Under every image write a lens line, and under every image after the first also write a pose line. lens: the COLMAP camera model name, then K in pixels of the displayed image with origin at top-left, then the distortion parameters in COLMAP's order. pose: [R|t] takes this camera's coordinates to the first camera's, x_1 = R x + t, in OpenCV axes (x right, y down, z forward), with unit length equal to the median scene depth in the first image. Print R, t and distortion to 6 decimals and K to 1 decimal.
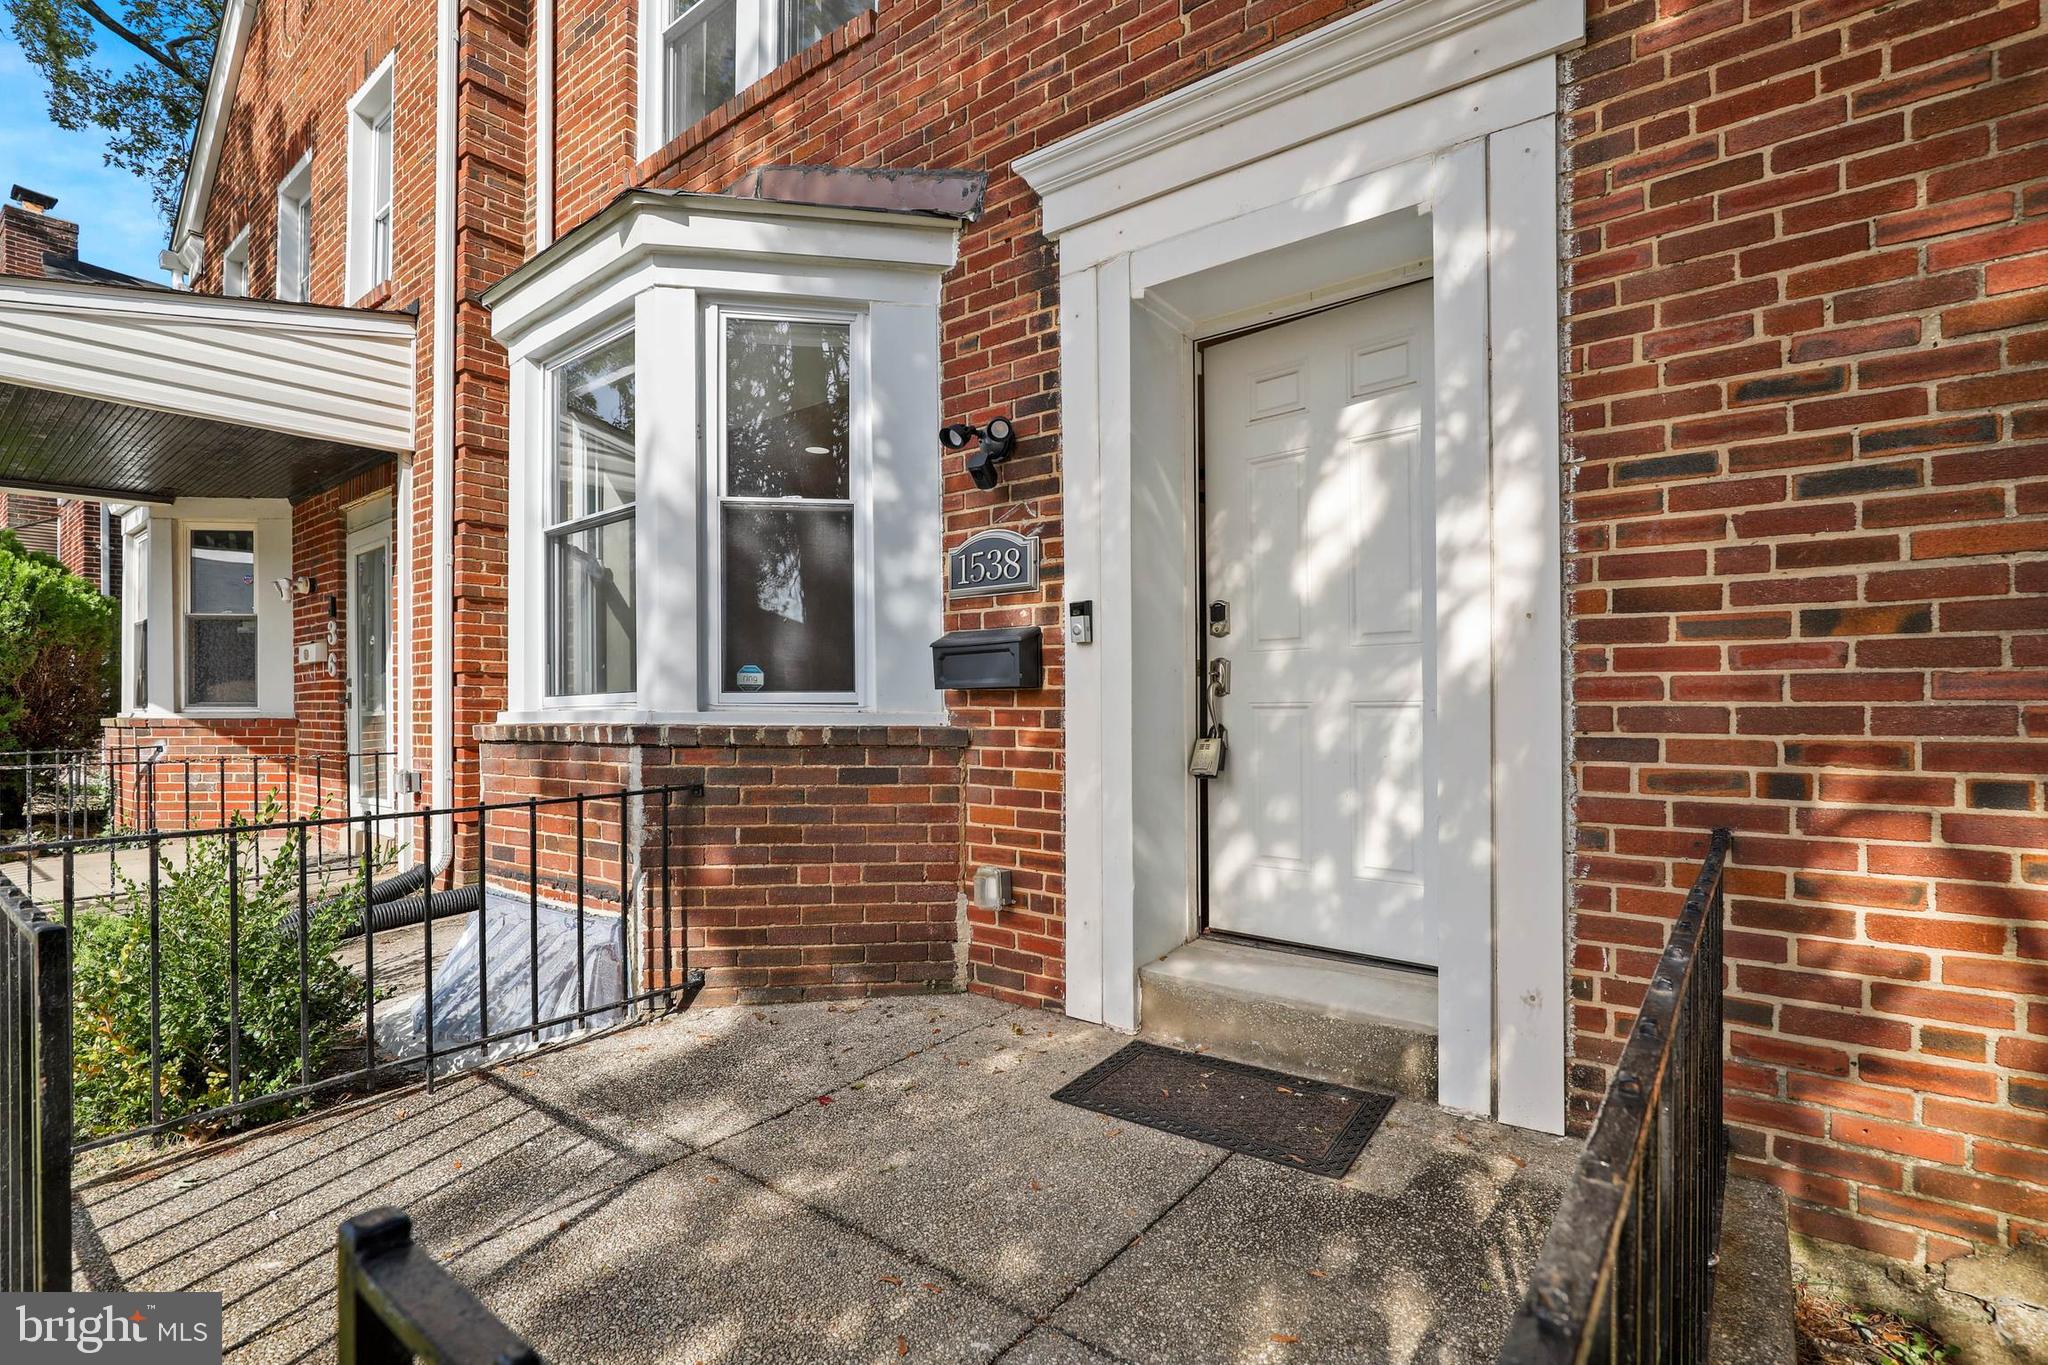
lens RADIAL K [[941.4, 0, 1040.5], [0, 941.4, 708.0], [0, 0, 1]] dist [-0.021174, 0.004643]
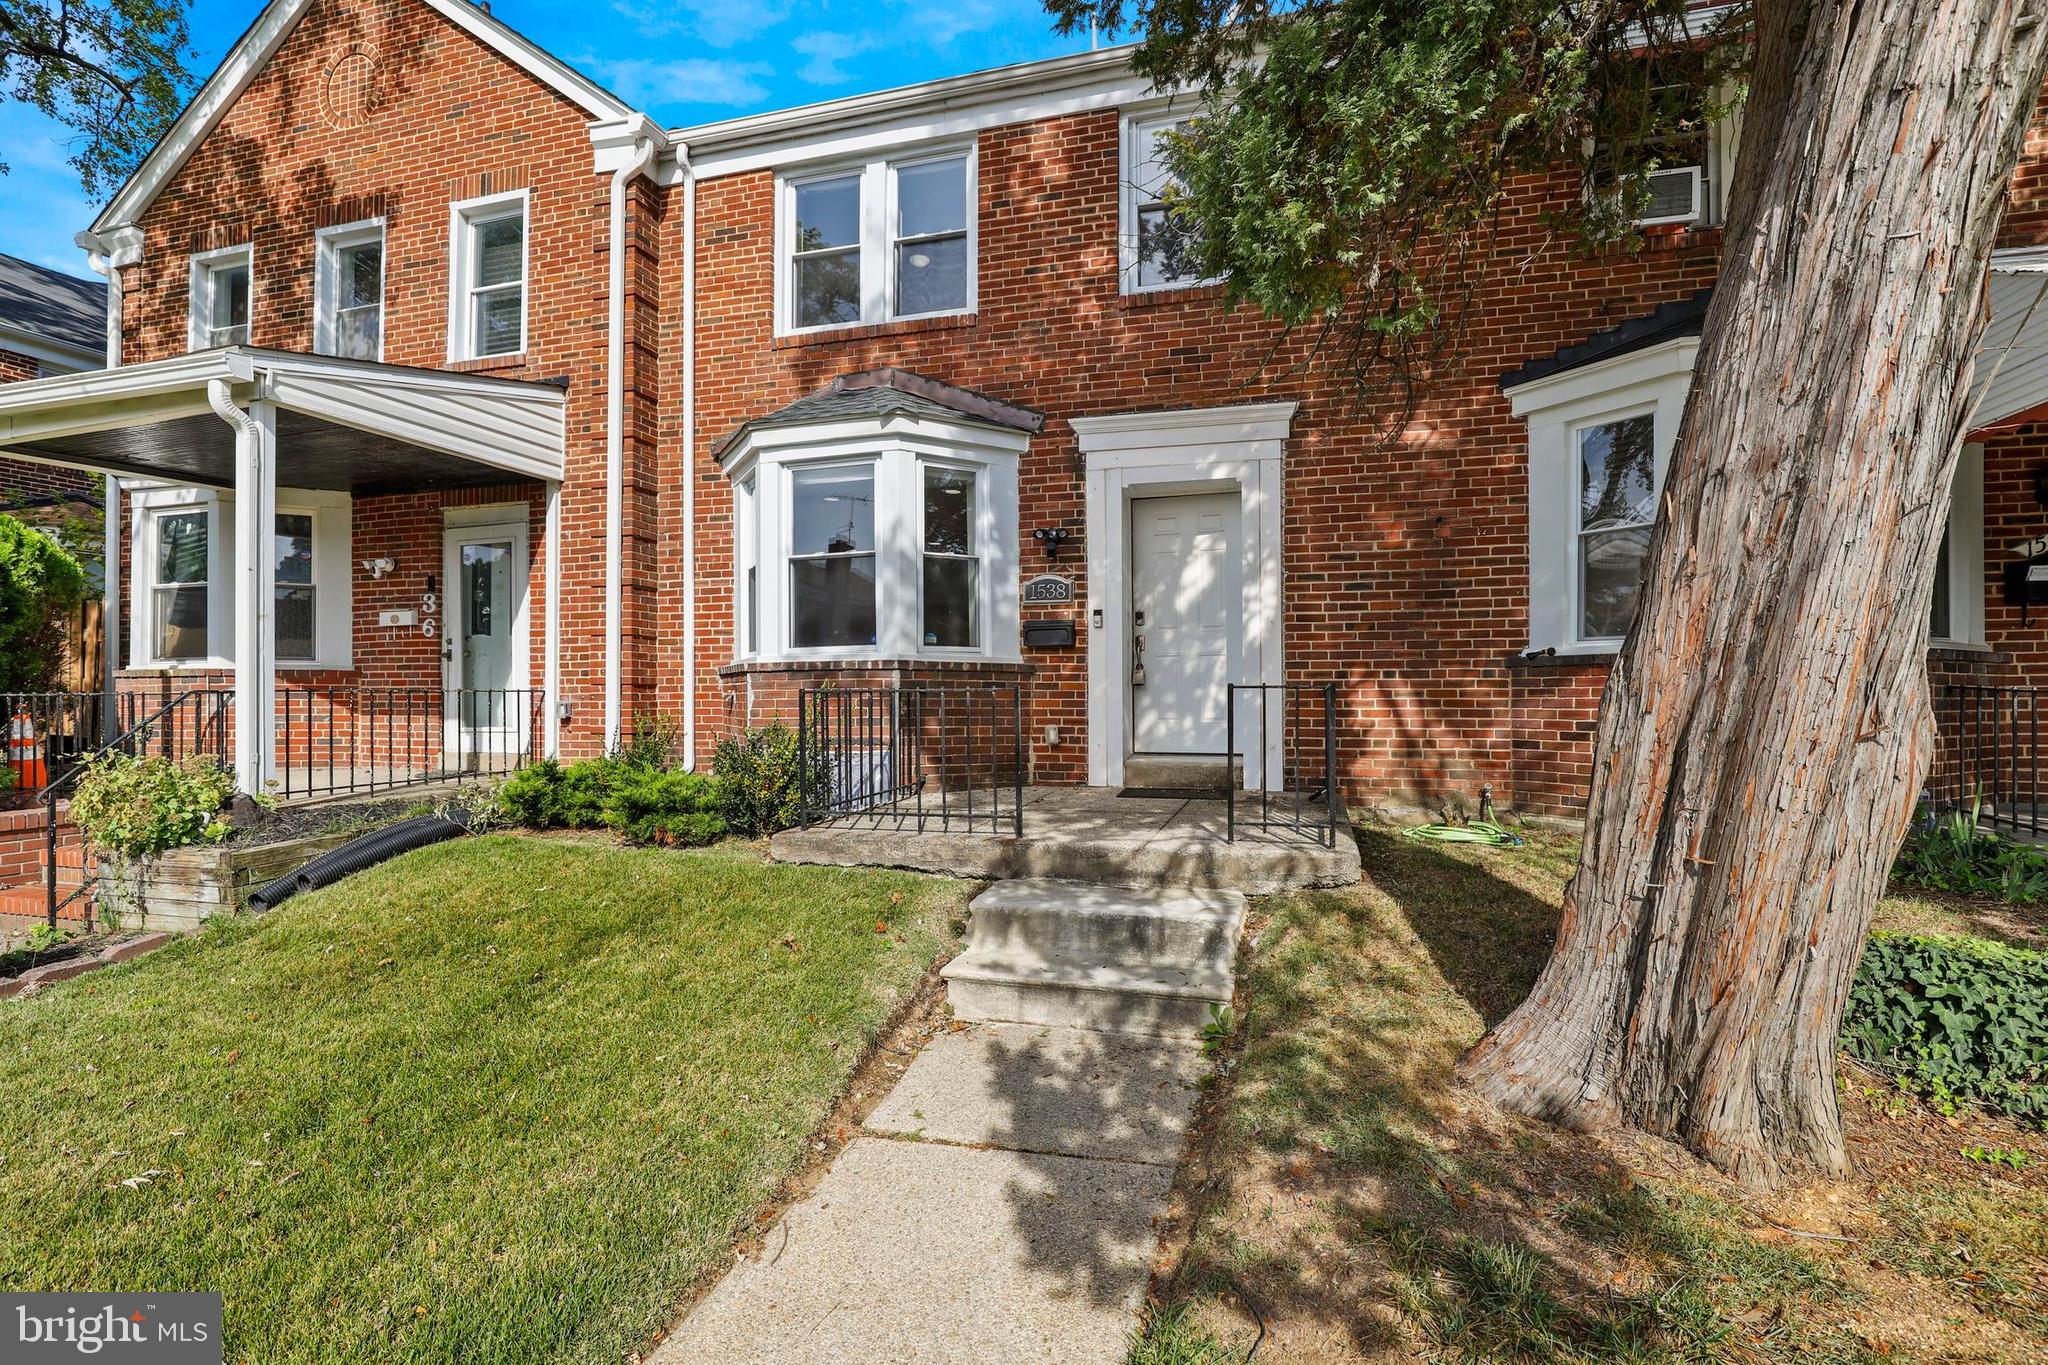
lens RADIAL K [[941.4, 0, 1052.1], [0, 941.4, 686.9], [0, 0, 1]] dist [-0.021174, 0.004643]
pose [[0.926055, 0.003648, 0.377371, -0.929013], [-0.000139, 0.999957, -0.009325, 0.101396], [-0.377389, 0.008583, 0.926015, -1.120407]]
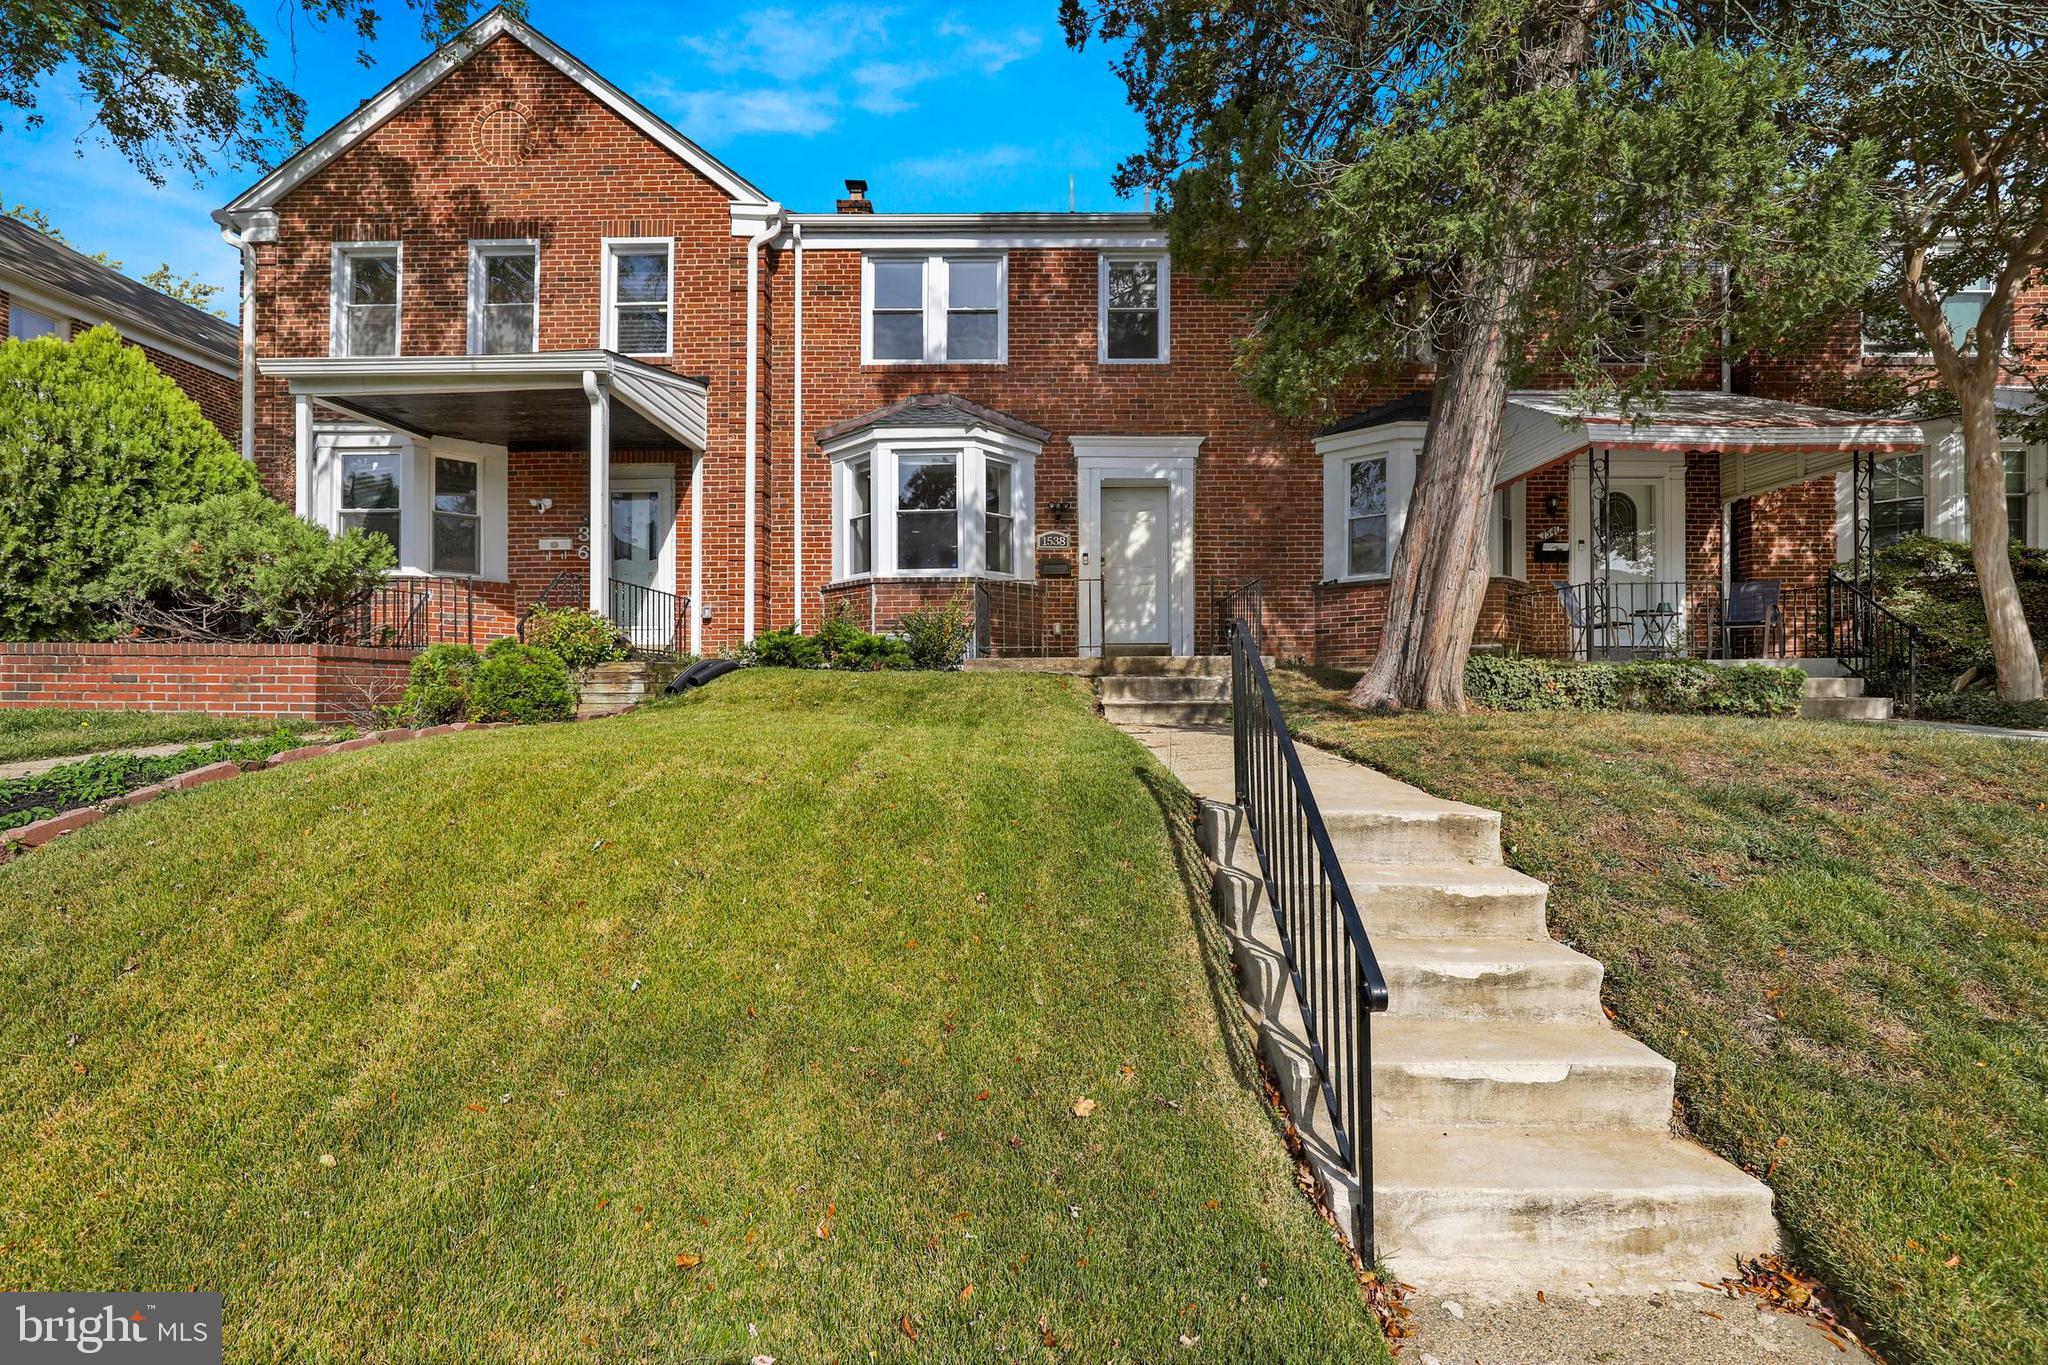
lens RADIAL K [[941.4, 0, 1042.2], [0, 941.4, 697.7], [0, 0, 1]] dist [-0.021174, 0.004643]
pose [[0.789705, 0.002860, 0.613481, -2.417959], [-0.000511, 0.999992, -0.004004, 0.488081], [-0.613487, 0.002849, 0.789700, -1.915704]]
